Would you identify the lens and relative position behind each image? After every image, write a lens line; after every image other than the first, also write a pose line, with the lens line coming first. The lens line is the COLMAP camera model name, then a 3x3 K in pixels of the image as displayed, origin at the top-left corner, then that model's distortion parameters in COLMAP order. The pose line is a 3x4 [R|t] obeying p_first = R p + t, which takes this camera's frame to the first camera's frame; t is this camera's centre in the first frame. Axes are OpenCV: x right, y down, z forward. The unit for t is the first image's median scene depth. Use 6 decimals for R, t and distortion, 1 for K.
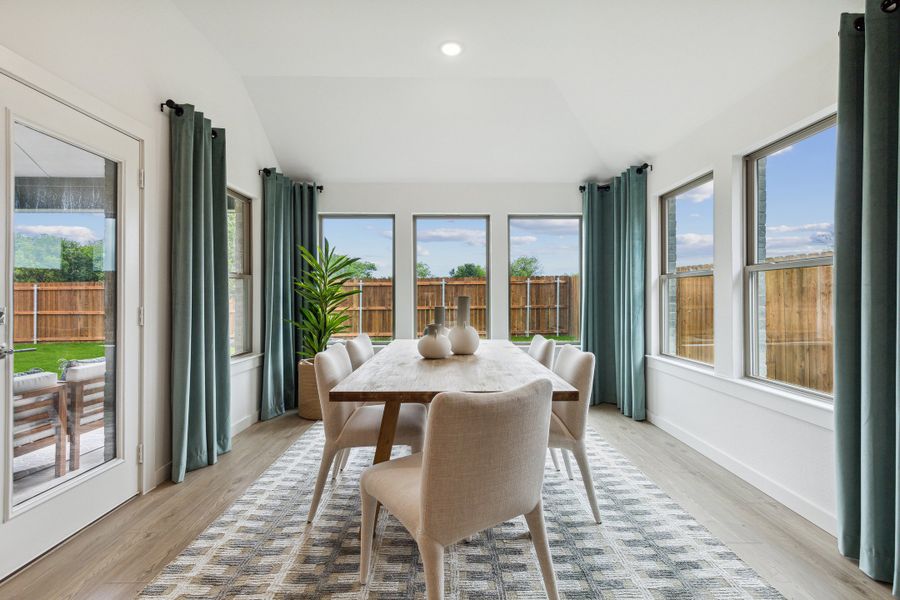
lens RADIAL K [[410.1, 0, 450.1], [0, 410.1, 300.8], [0, 0, 1]] dist [0.004619, -0.000015]
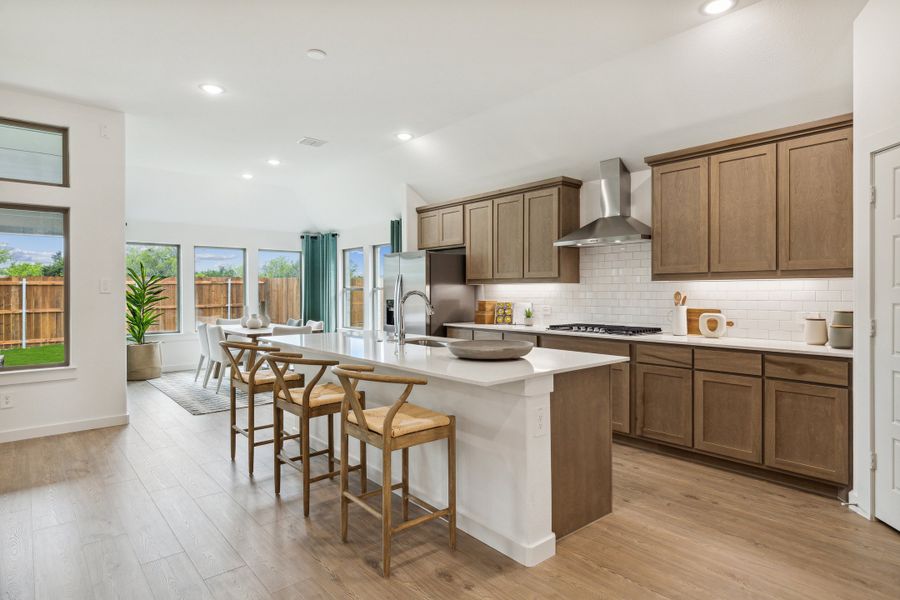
lens RADIAL K [[473.3, 0, 446.1], [0, 473.3, 291.0], [0, 0, 1]] dist [-0.004727, 0.001164]
pose [[0.769338, 0.003129, 0.638835, -0.503831], [0.005985, 0.999909, -0.012105, -0.016741], [-0.638814, 0.013136, 0.769249, -0.958534]]
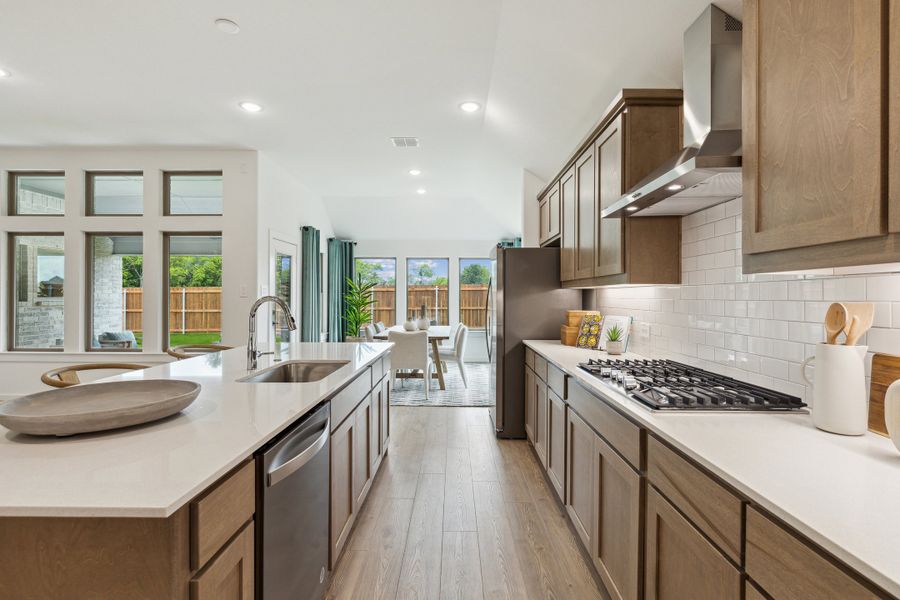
lens RADIAL K [[410.1, 0, 449.7], [0, 410.1, 300.9], [0, 0, 1]] dist [0.004619, -0.000015]
pose [[0.999865, 0.005116, -0.015631, 0.133499], [-0.005099, 0.999986, 0.001131, -0.024429], [0.015637, -0.001051, 0.999877, -0.825785]]
